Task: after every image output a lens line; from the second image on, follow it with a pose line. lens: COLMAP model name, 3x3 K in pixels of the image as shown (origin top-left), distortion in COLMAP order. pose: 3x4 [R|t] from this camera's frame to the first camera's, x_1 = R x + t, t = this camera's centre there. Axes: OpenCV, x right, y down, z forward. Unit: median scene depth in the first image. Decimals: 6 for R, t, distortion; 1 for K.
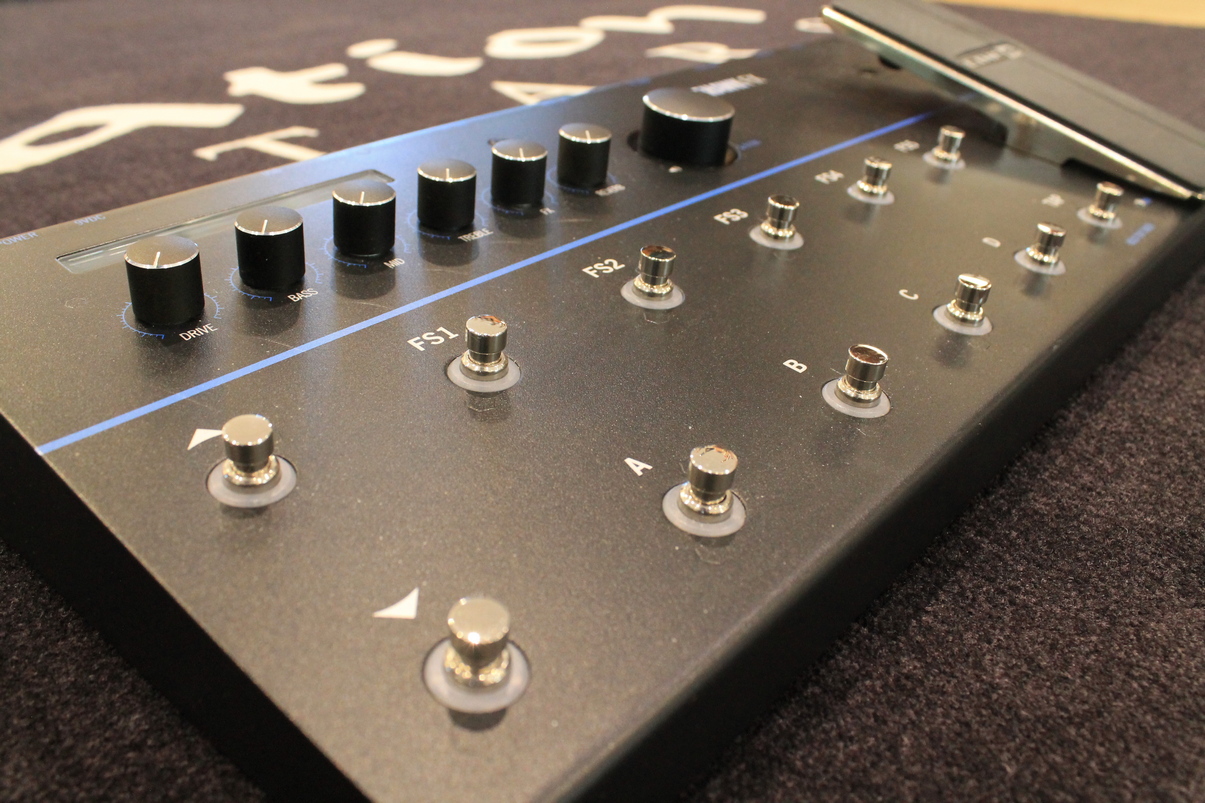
lens RADIAL K [[1036.1, 0, 625.7], [0, 1036.1, 417.5], [0, 0, 1]] dist [-0.149905, 0.113798]
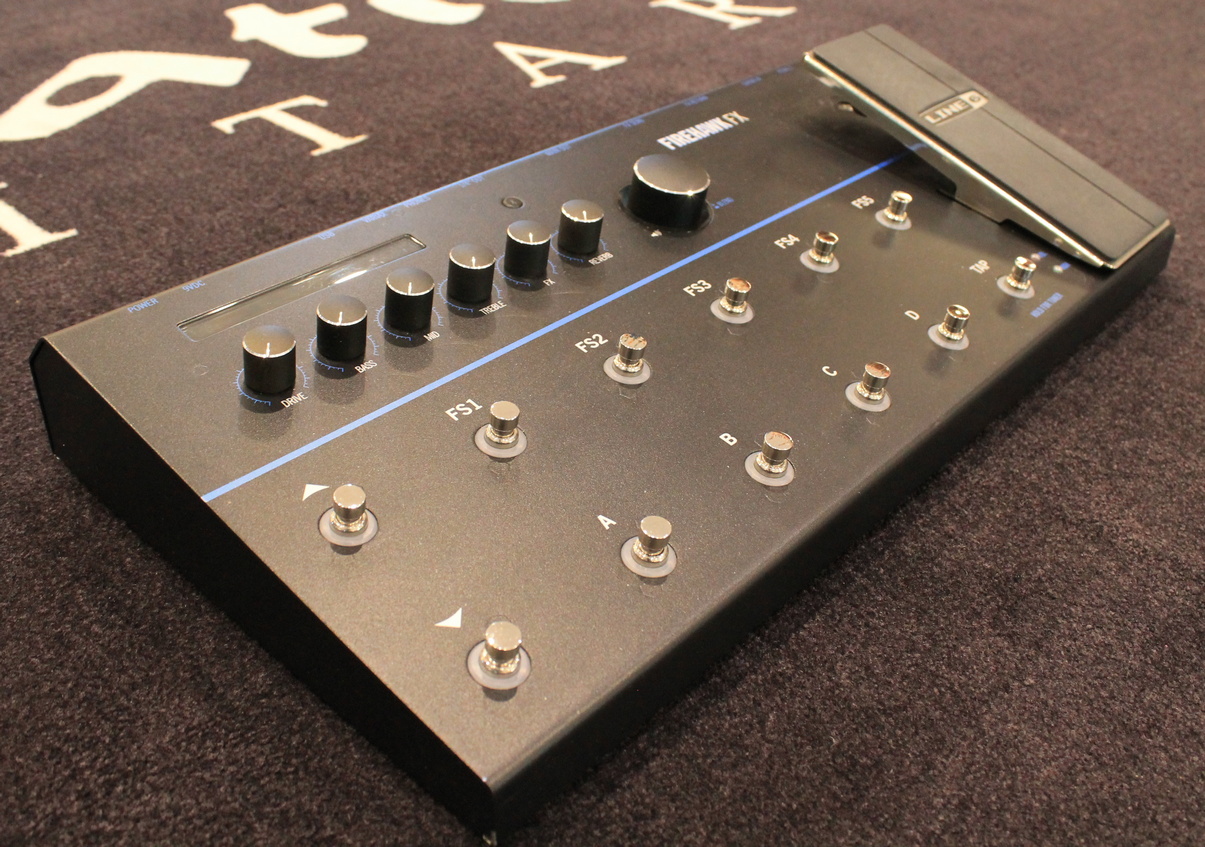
lens RADIAL K [[1185.9, 0, 602.5], [0, 1185.9, 423.5], [0, 0, 1]] dist [-0.127108, 0.006380]
pose [[0.998540, 0.053799, -0.004848, 0.006468], [-0.053058, 0.993693, 0.098784, -0.241980], [0.010132, -0.098382, 0.995097, -0.615226]]
